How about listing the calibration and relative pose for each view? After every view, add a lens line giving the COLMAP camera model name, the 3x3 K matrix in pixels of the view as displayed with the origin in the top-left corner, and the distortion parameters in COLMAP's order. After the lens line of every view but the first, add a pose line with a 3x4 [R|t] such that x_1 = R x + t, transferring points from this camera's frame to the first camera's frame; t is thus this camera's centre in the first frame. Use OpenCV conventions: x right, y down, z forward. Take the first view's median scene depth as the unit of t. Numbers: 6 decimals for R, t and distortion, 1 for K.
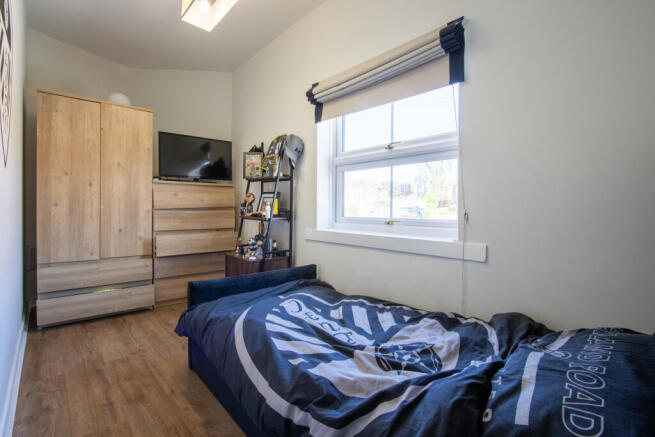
lens RADIAL K [[302.1, 0, 330.7], [0, 302.1, 212.9], [0, 0, 1]] dist [-0.016007, 0.001427]
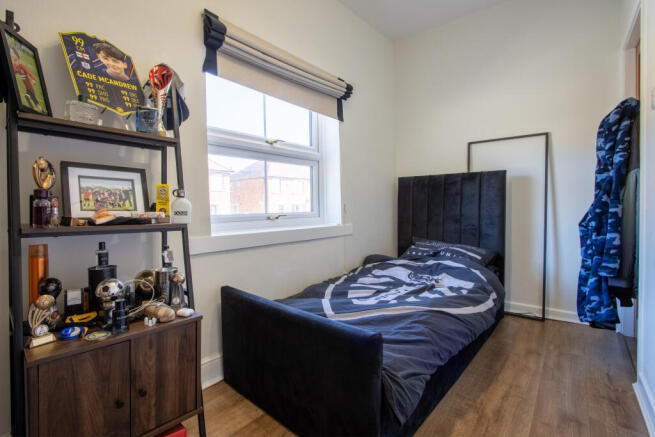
lens RADIAL K [[302.1, 0, 330.5], [0, 302.1, 214.4], [0, 0, 1]] dist [-0.016007, 0.001427]
pose [[-0.121467, -0.040280, 0.991778, -0.843300], [0.019330, 0.998891, 0.042936, -0.017207], [-0.992407, 0.024387, -0.120554, 0.943008]]
